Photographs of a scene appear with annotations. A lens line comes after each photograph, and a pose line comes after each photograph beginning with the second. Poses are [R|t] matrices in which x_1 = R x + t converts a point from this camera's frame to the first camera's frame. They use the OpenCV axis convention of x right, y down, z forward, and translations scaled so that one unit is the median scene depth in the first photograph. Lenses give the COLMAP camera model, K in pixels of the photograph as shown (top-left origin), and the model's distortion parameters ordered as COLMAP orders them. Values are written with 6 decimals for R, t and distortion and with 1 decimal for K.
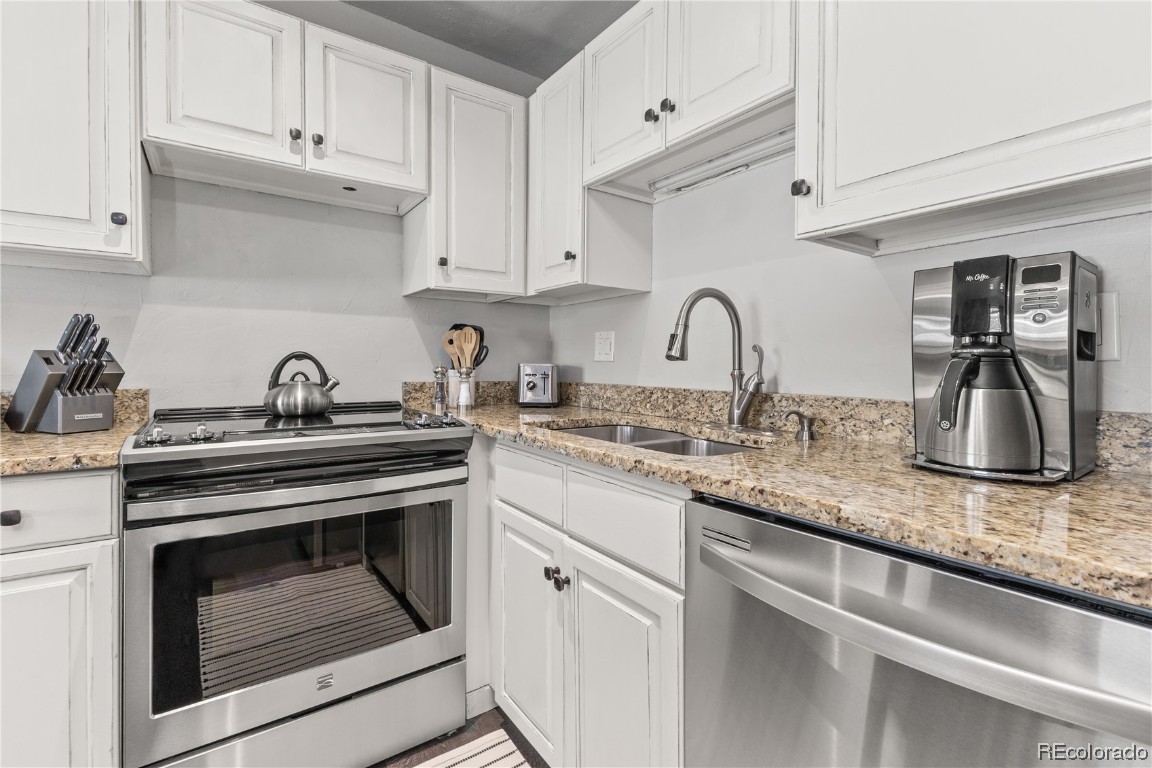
lens RADIAL K [[511.6, 0, 579.9], [0, 511.6, 371.4], [0, 0, 1]] dist [0.008464, 0.000114]
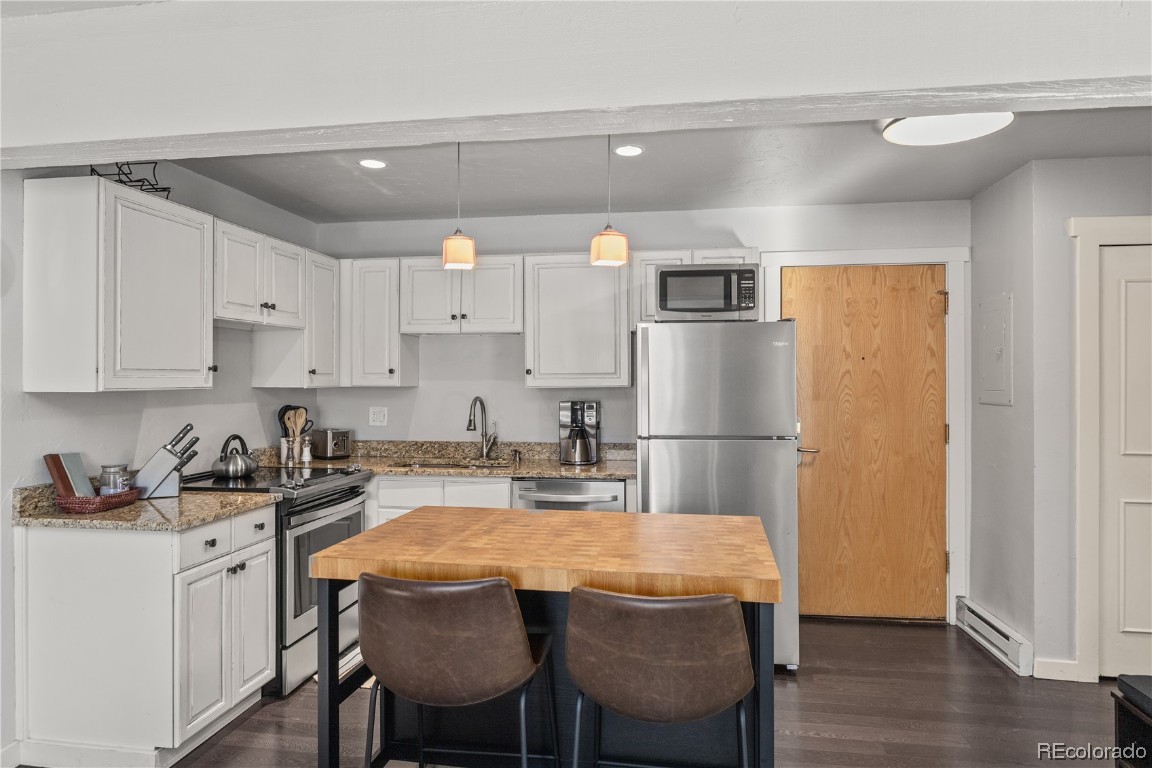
lens RADIAL K [[701.0, 0, 570.2], [0, 701.0, 381.0], [0, 0, 1]] dist [0.002054, 0.000172]
pose [[0.704714, -0.007178, 0.709456, -1.503973], [0.016802, 0.999837, -0.006574, -0.189344], [-0.709293, 0.016553, 0.704720, -1.324198]]
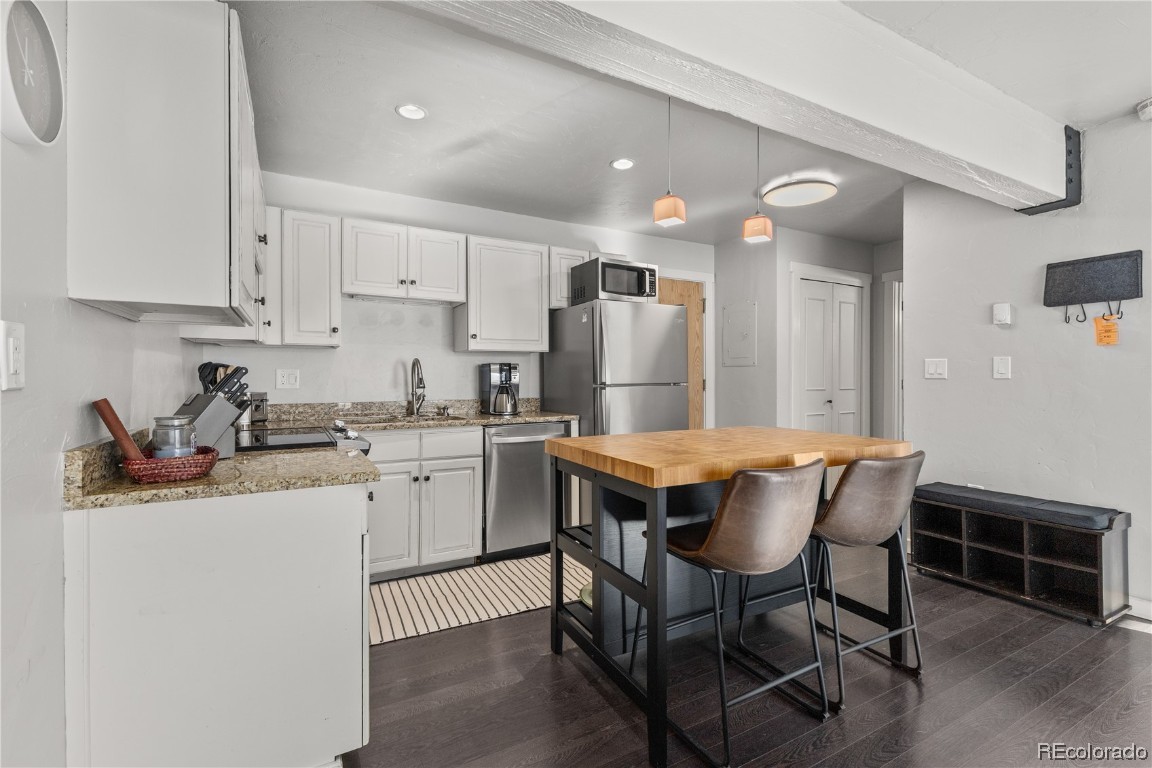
lens RADIAL K [[512.3, 0, 576.0], [0, 512.3, 384.0], [0, 0, 1]] dist [0.002713, 0.000074]
pose [[0.113429, -0.019229, 0.993360, -1.925046], [0.018988, 0.999672, 0.017183, -0.062819], [-0.993365, 0.016913, 0.113757, -0.021587]]
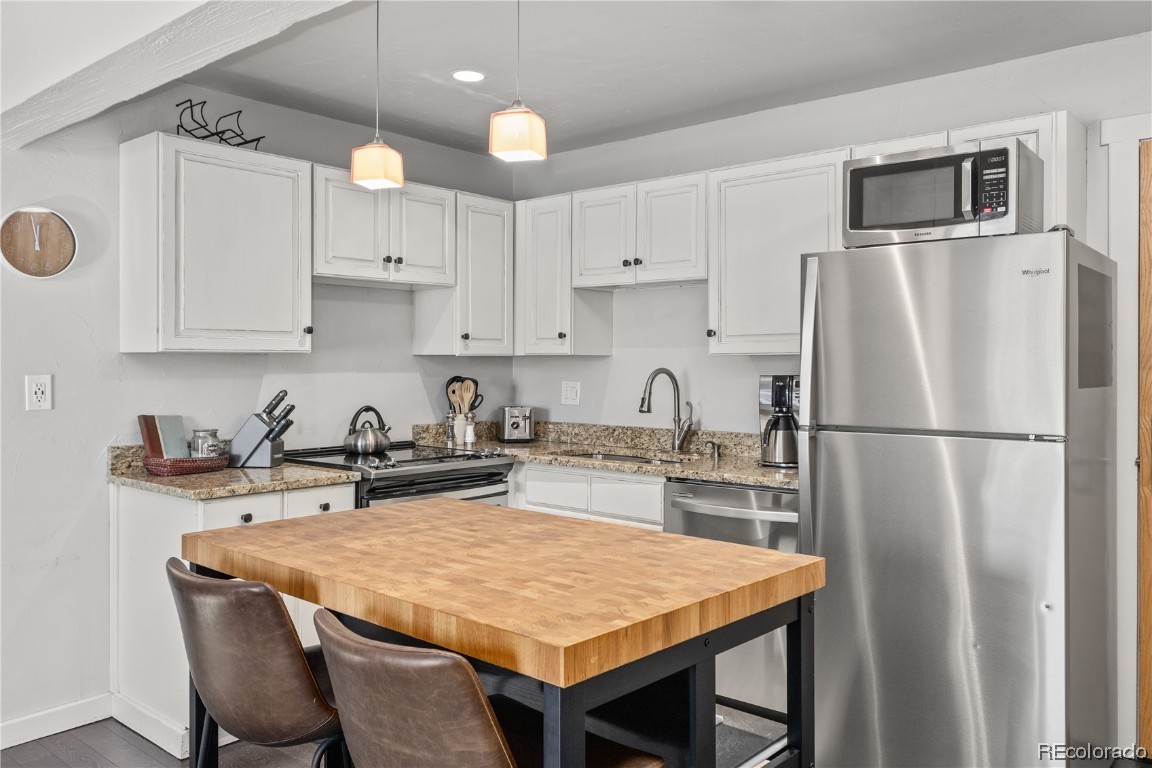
lens RADIAL K [[881.7, 0, 576.2], [0, 881.7, 368.5], [0, 0, 1]] dist [0.026966, -0.000208]
pose [[0.971854, -0.005272, 0.235526, -0.640811], [0.007471, 0.999936, -0.008442, -0.129547], [-0.235467, 0.009964, 0.971831, -1.592398]]
